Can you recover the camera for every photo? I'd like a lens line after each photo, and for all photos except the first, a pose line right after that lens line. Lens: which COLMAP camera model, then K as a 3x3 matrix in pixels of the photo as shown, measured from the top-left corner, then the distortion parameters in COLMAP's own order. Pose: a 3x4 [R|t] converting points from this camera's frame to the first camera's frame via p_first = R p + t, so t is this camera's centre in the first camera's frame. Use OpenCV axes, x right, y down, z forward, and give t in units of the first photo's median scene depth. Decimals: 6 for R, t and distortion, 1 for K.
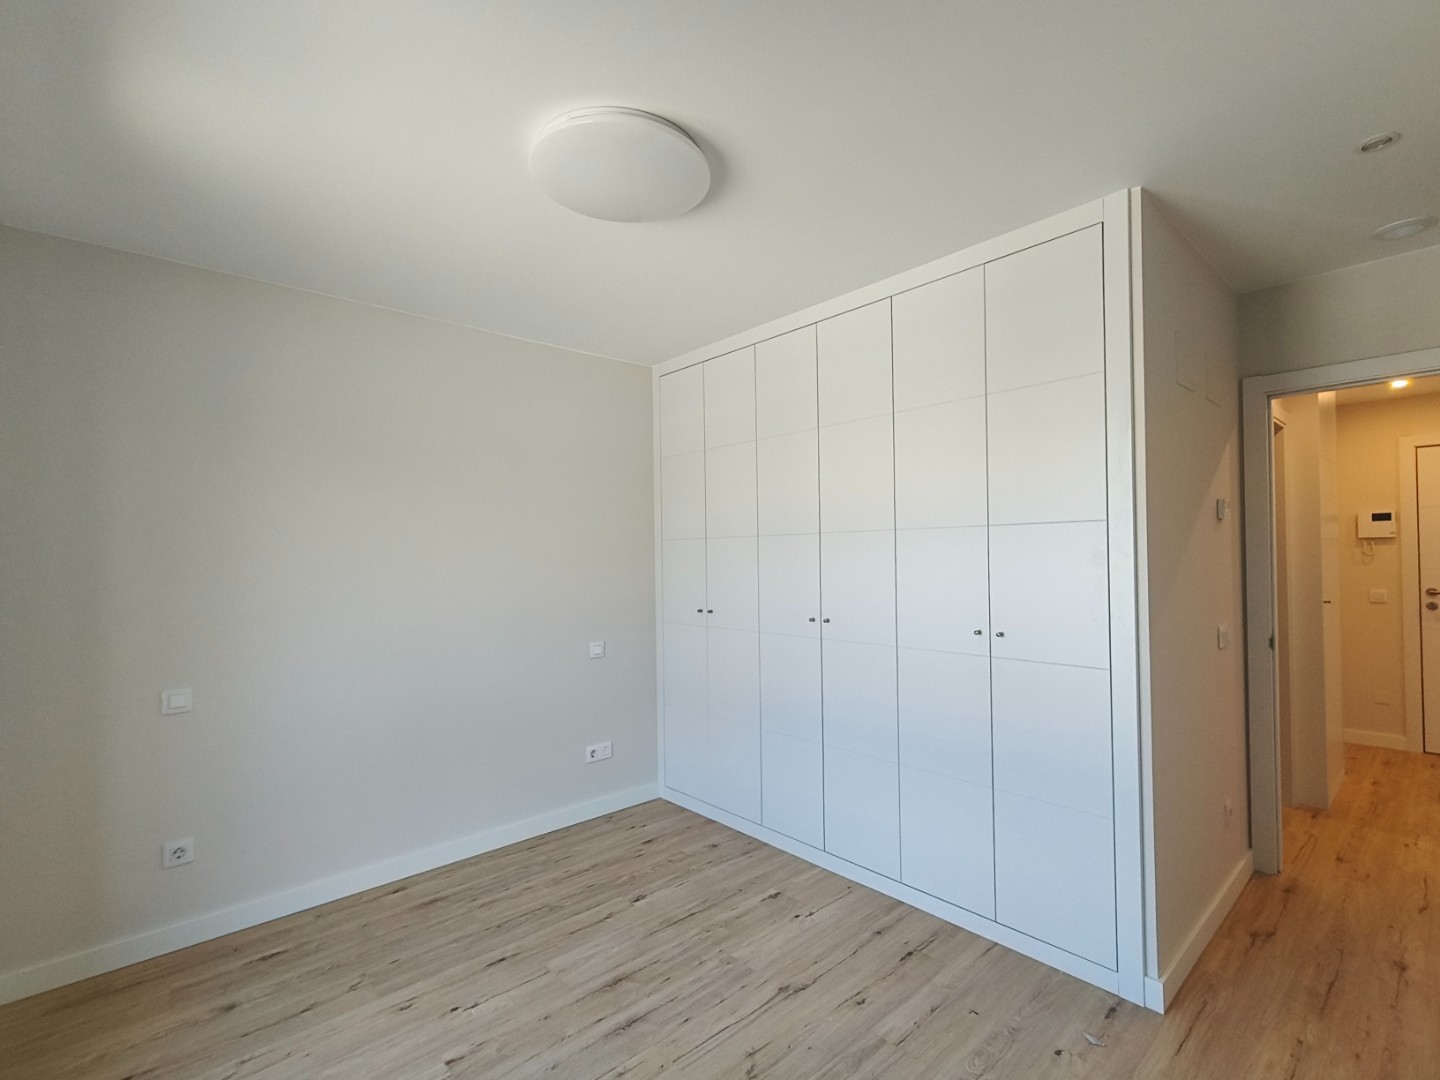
lens RADIAL K [[665.1, 0, 735.8], [0, 665.1, 547.2], [0, 0, 1]] dist [0.004121, -0.000383]
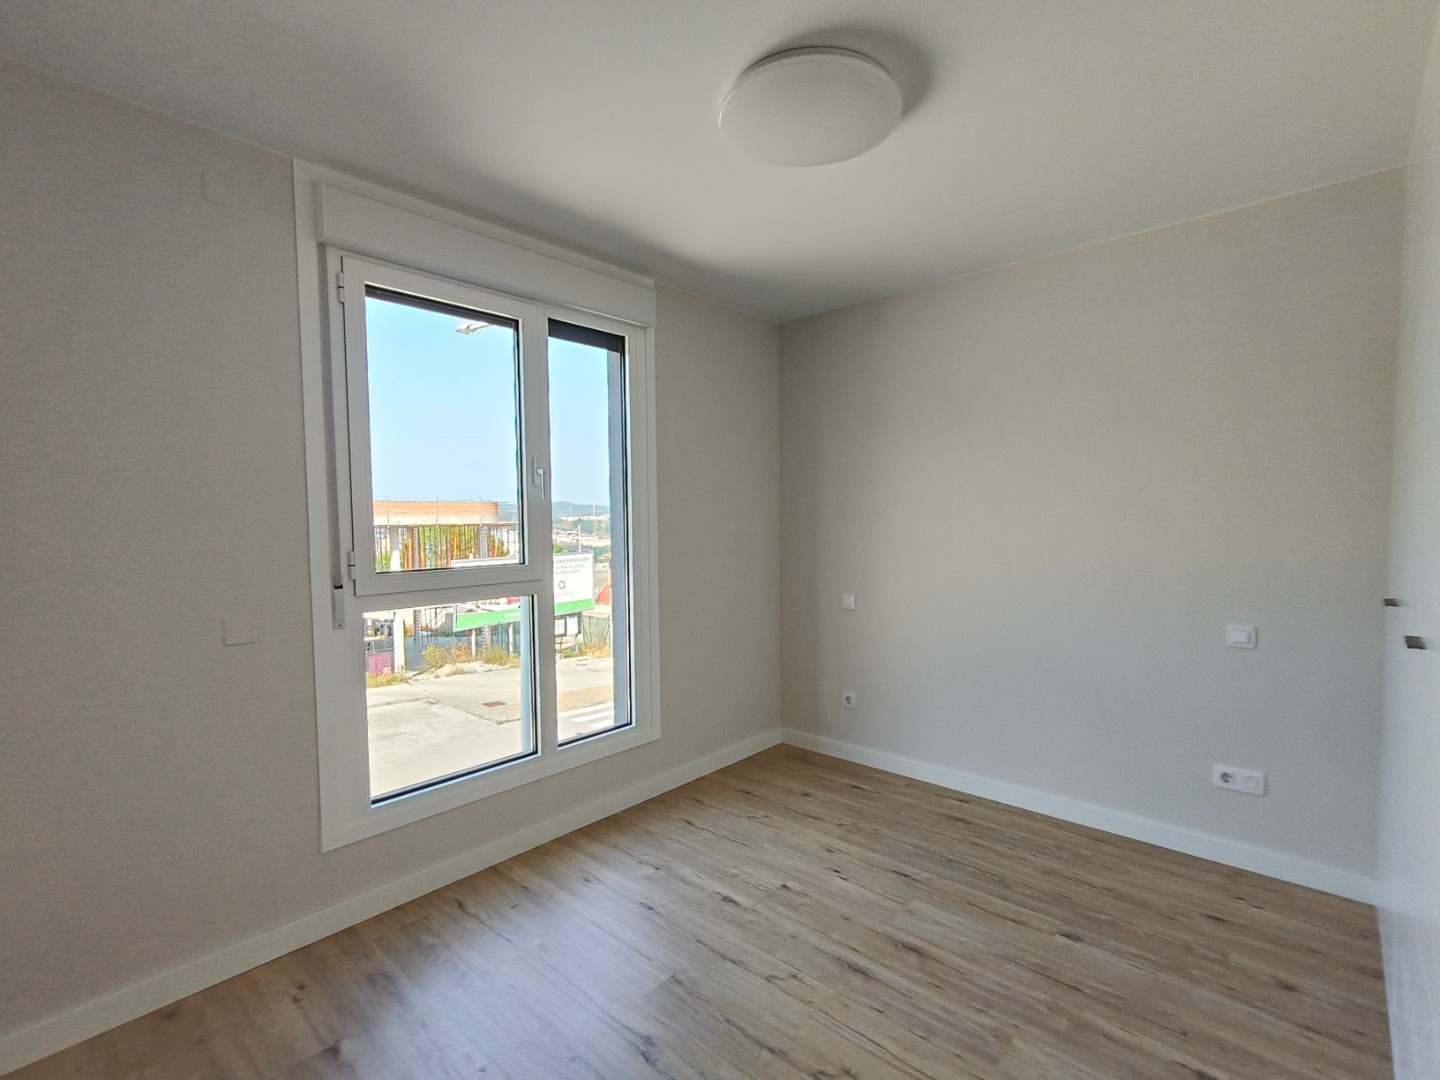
lens RADIAL K [[665.1, 0, 735.8], [0, 665.1, 547.2], [0, 0, 1]] dist [0.004121, -0.000383]
pose [[0.101011, 0.059210, -0.993122, 0.644481], [0.023784, 0.997798, 0.061908, 0.004740], [0.994601, -0.029874, 0.099380, 0.598023]]
